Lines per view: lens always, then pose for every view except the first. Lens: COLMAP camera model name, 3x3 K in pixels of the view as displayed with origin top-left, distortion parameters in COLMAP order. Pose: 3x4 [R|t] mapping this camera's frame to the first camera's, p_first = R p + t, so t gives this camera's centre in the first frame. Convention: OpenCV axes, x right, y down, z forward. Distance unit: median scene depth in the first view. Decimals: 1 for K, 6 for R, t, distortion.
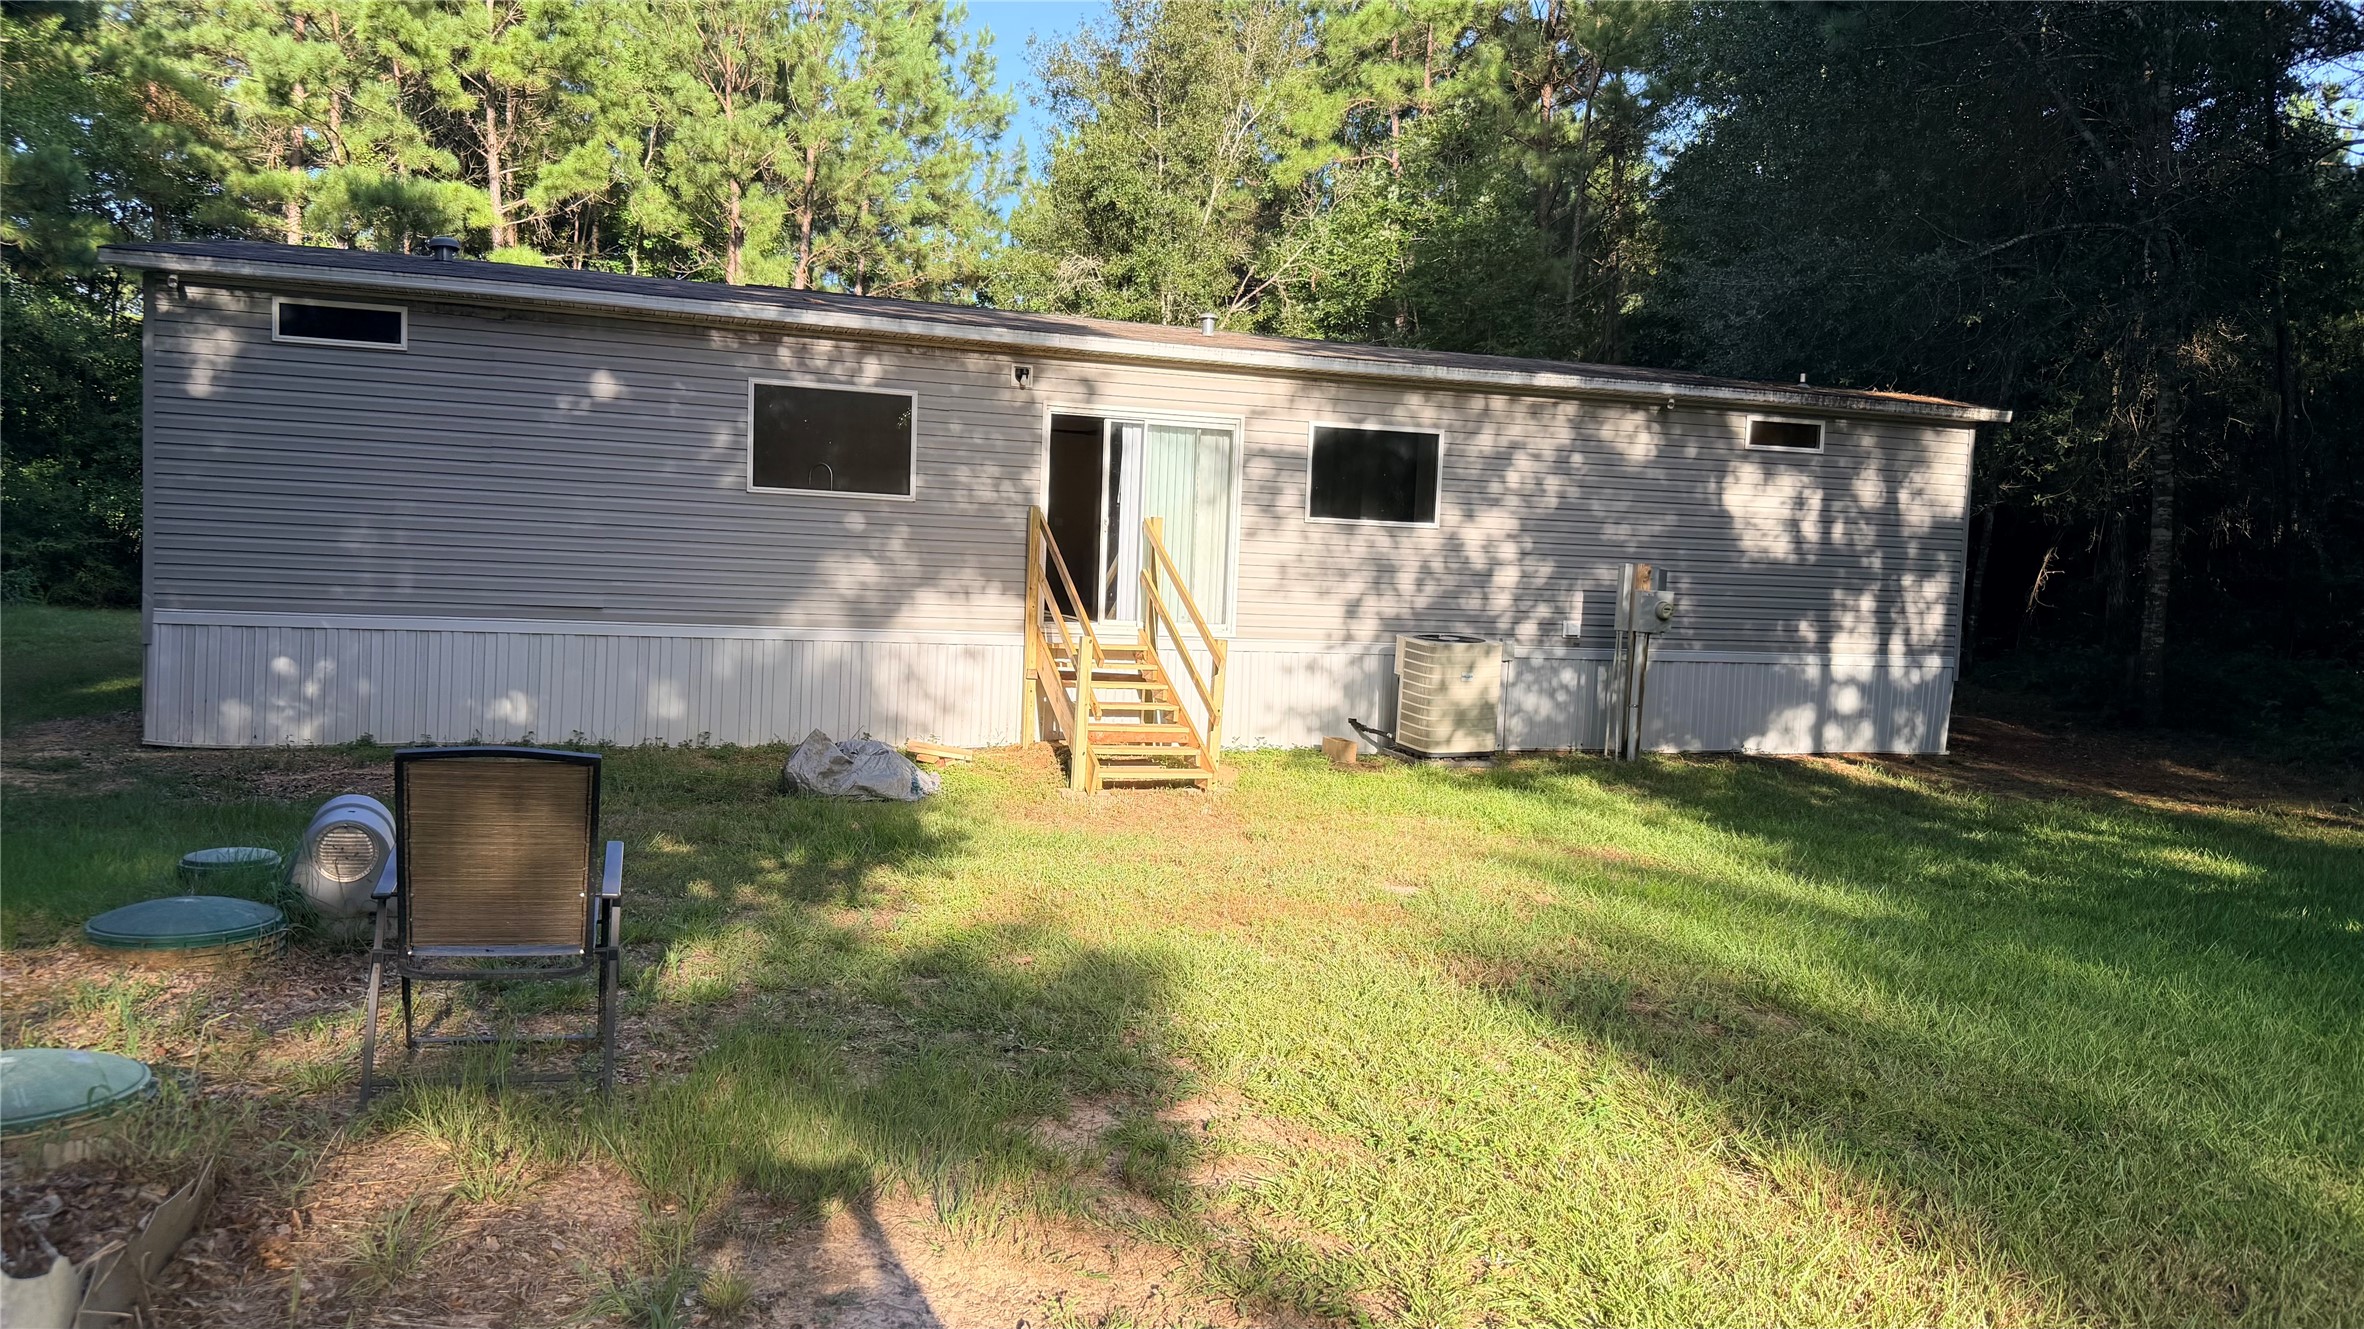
lens RADIAL K [[1674.1, 0, 1174.8], [0, 1674.1, 669.1], [0, 0, 1]] dist [0.129984, -0.205024]
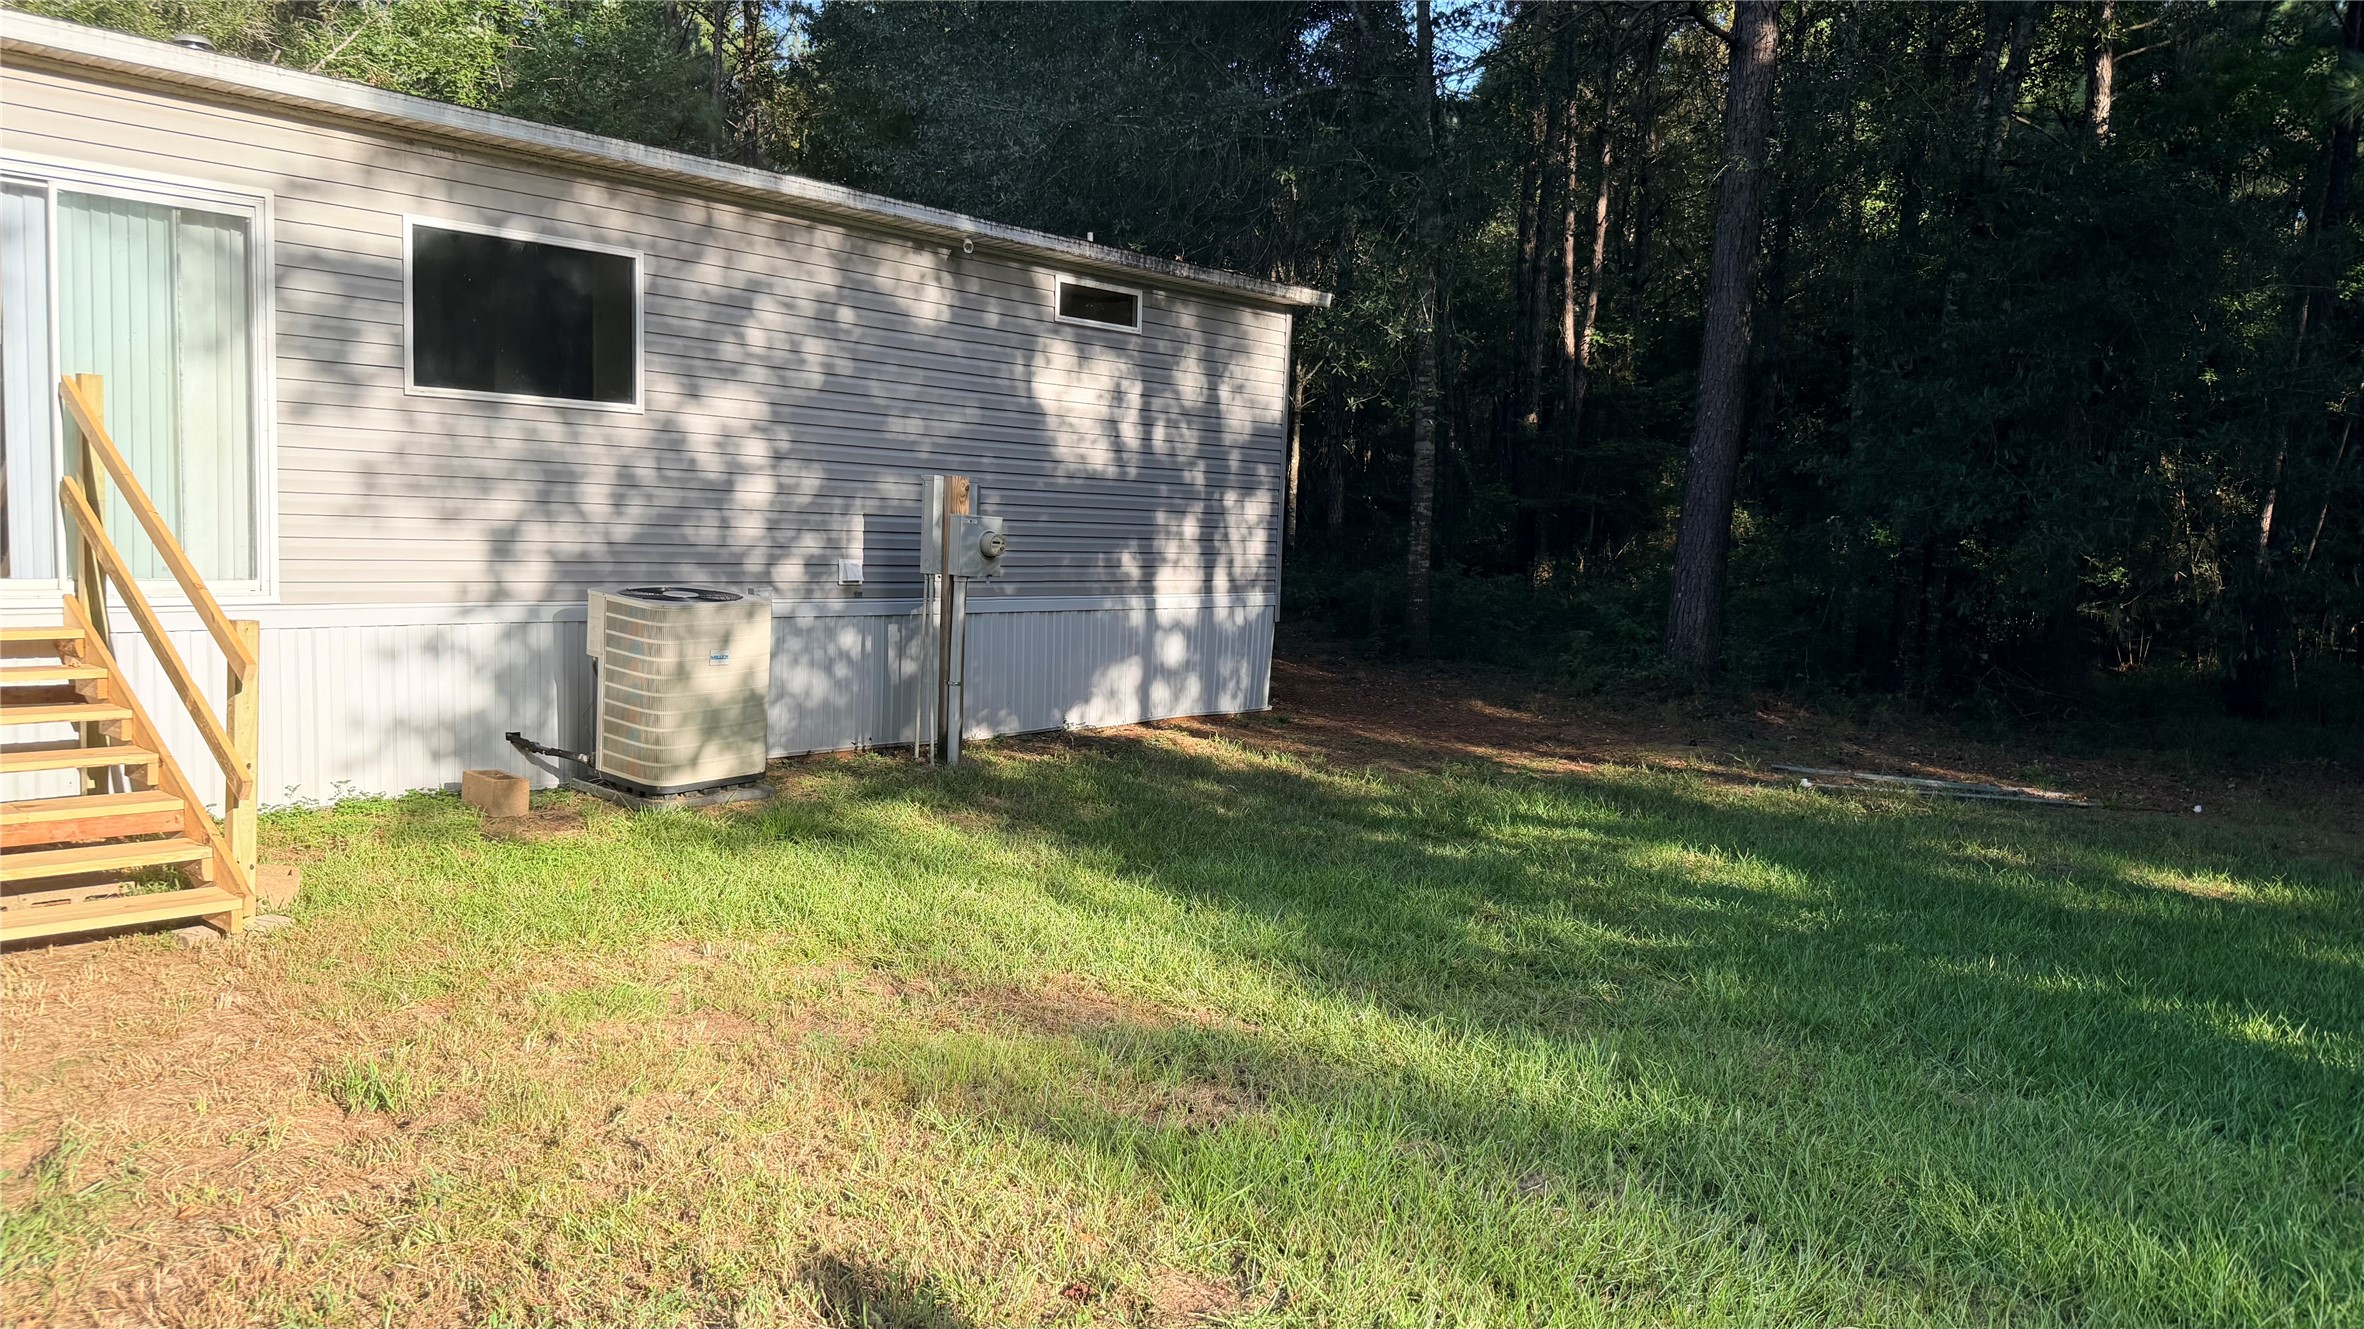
lens RADIAL K [[1674.1, 0, 1174.8], [0, 1674.1, 669.1], [0, 0, 1]] dist [0.129984, -0.205024]
pose [[0.867935, -0.052813, 0.493863, 0.012793], [0.029783, 0.998075, 0.054390, -0.017065], [-0.495785, -0.032499, 0.867837, 0.351814]]
